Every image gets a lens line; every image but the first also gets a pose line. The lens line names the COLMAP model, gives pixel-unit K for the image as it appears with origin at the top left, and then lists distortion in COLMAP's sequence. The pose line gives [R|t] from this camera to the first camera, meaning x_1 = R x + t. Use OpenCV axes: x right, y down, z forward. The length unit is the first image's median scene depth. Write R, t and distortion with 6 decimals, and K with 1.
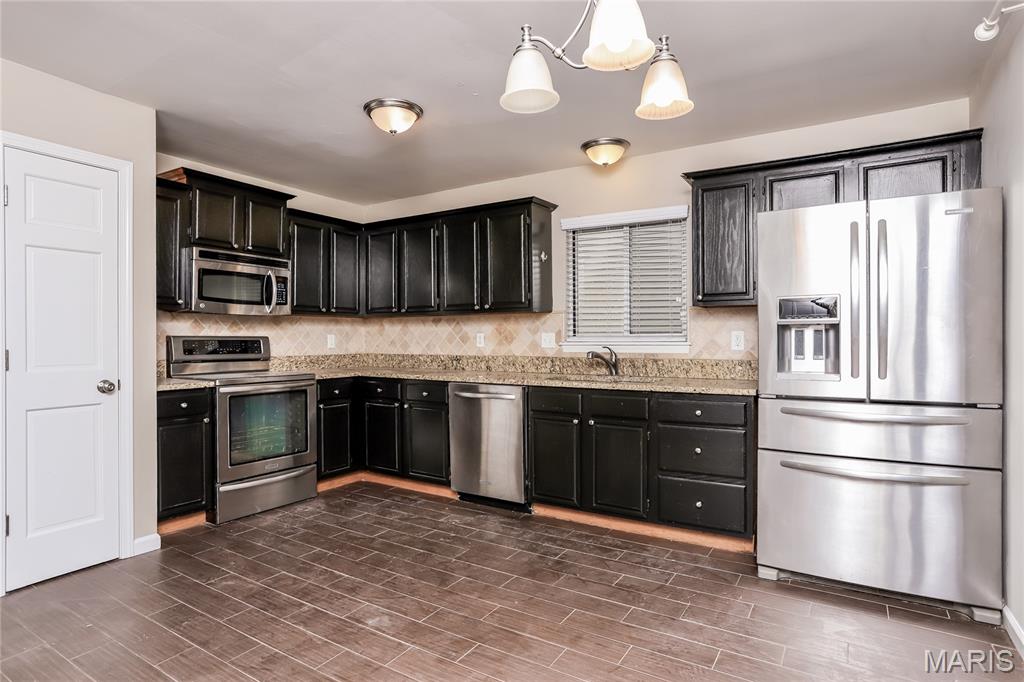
lens RADIAL K [[554.9, 0, 512.0], [0, 554.9, 341.0], [0, 0, 1]] dist [-0.063776, 0.039256]
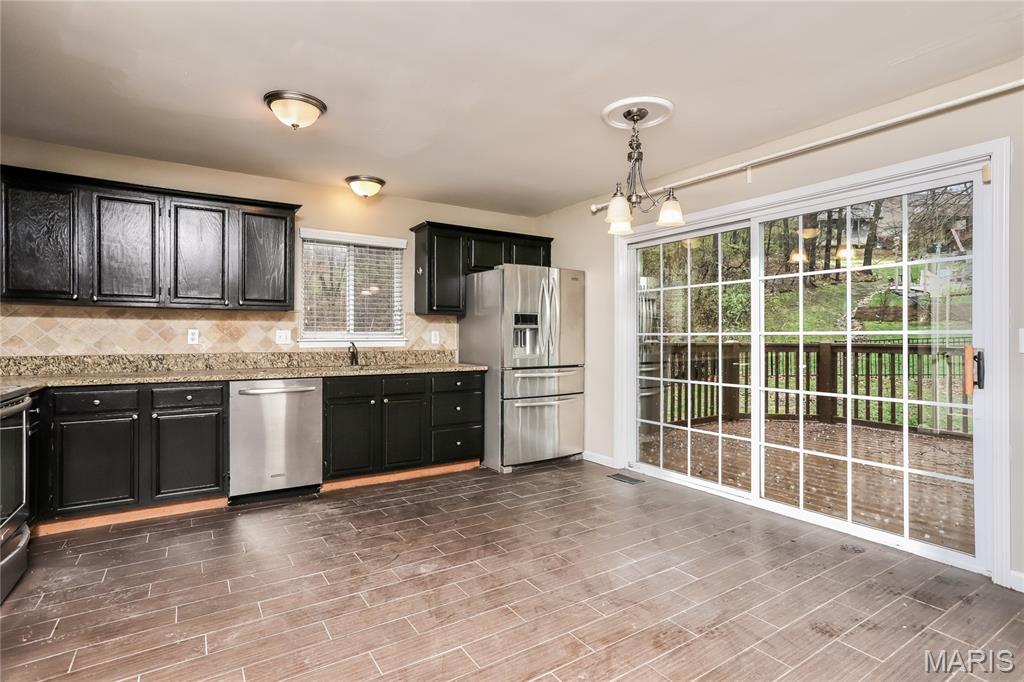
lens RADIAL K [[504.9, 0, 512.0], [0, 504.9, 341.0], [0, 0, 1]] dist [0.003316, 0.001257]
pose [[0.428648, -0.007785, 0.903438, -0.742991], [-0.000425, 0.999961, 0.008819, -0.002896], [-0.903472, -0.004164, 0.428628, 0.216845]]
